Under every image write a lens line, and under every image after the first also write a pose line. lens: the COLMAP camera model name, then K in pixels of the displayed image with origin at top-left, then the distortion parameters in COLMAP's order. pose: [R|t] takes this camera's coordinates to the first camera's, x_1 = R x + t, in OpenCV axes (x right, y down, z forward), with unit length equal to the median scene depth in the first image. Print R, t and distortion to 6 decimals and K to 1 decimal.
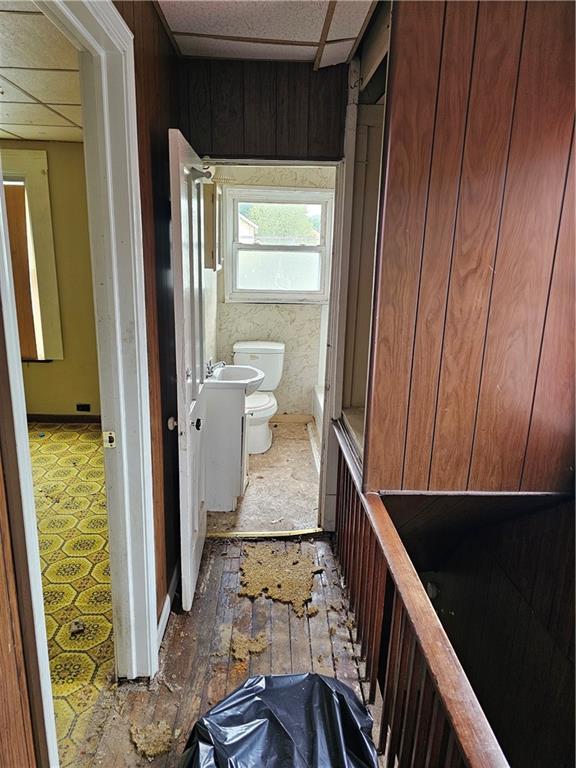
lens RADIAL K [[528.9, 0, 286.7], [0, 528.9, 385.6], [0, 0, 1]] dist [0.033356, -0.008169]
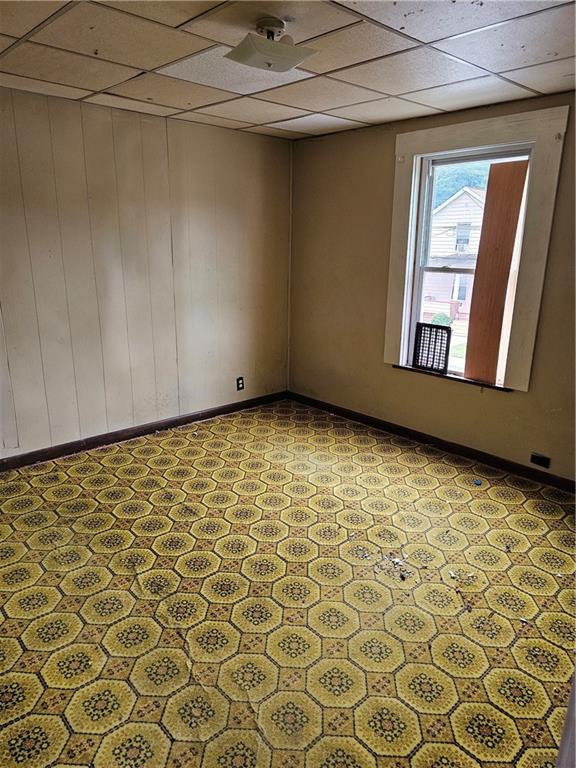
lens RADIAL K [[528.9, 0, 285.8], [0, 528.9, 380.6], [0, 0, 1]] dist [0.033356, -0.008169]
pose [[0.655394, 0.182318, -0.732952, -0.102250], [-0.179984, 0.980172, 0.082874, -0.067564], [0.733529, 0.077604, 0.675213, 0.258676]]
